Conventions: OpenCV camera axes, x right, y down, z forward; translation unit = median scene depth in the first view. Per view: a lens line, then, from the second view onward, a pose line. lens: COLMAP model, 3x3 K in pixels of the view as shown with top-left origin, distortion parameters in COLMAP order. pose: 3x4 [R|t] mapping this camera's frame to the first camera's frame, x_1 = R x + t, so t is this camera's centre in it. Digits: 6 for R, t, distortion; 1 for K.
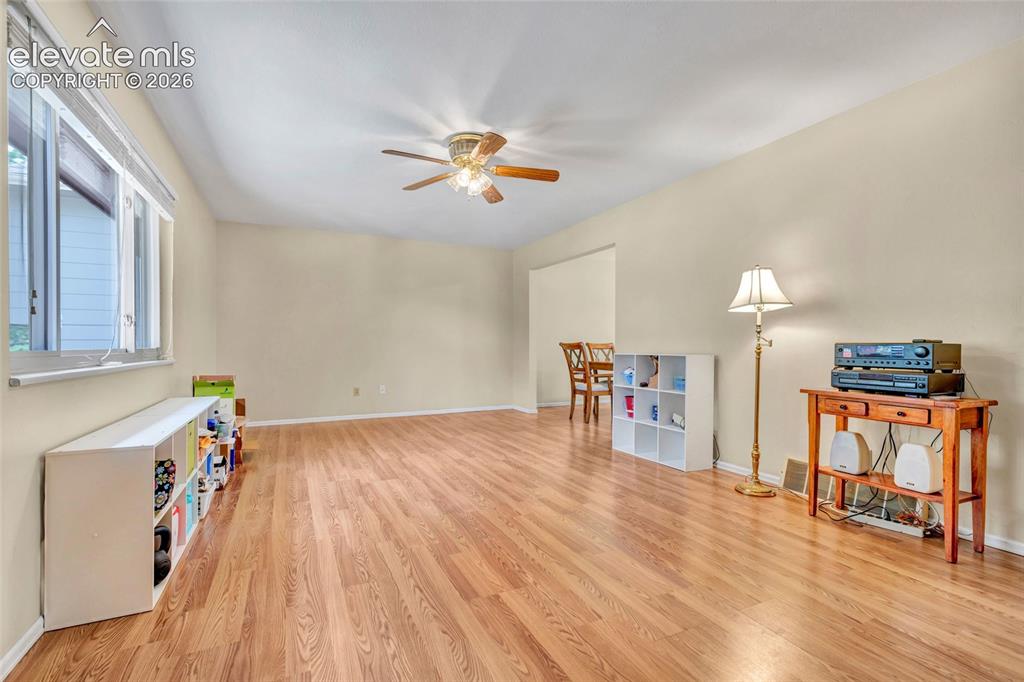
lens RADIAL K [[469.1, 0, 509.2], [0, 469.1, 349.3], [0, 0, 1]] dist [0.009894, -0.001029]
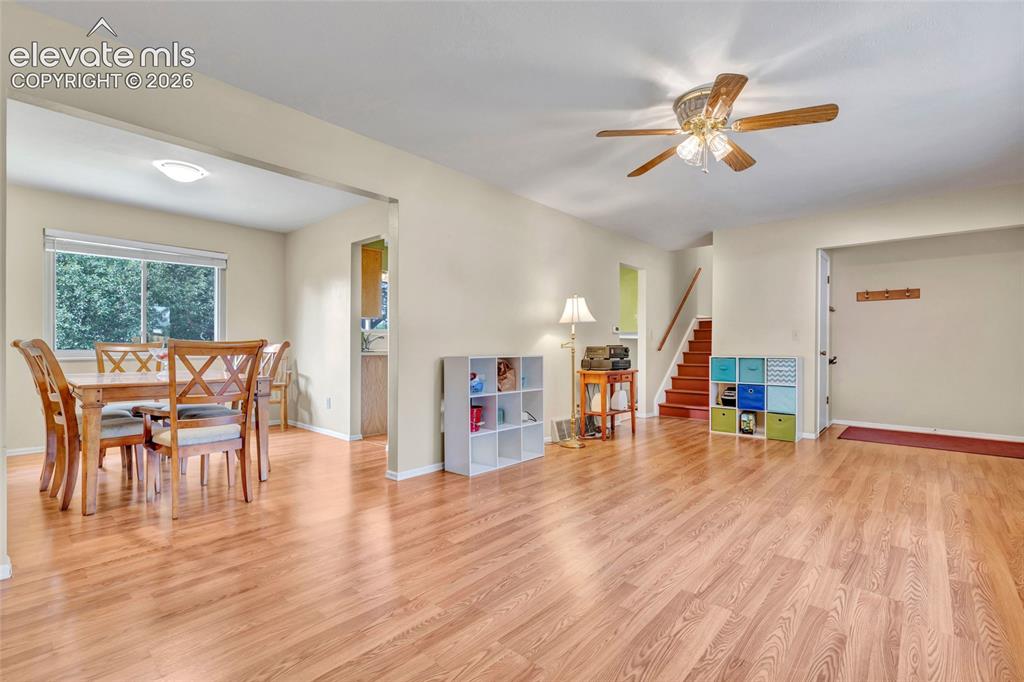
lens RADIAL K [[469.1, 0, 507.5], [0, 469.1, 341.1], [0, 0, 1]] dist [0.009894, -0.001029]
pose [[-0.393093, 0.006514, 0.919476, -0.788051], [0.000170, 0.999975, -0.007011, -0.021441], [-0.919499, -0.002600, -0.393084, 1.818148]]
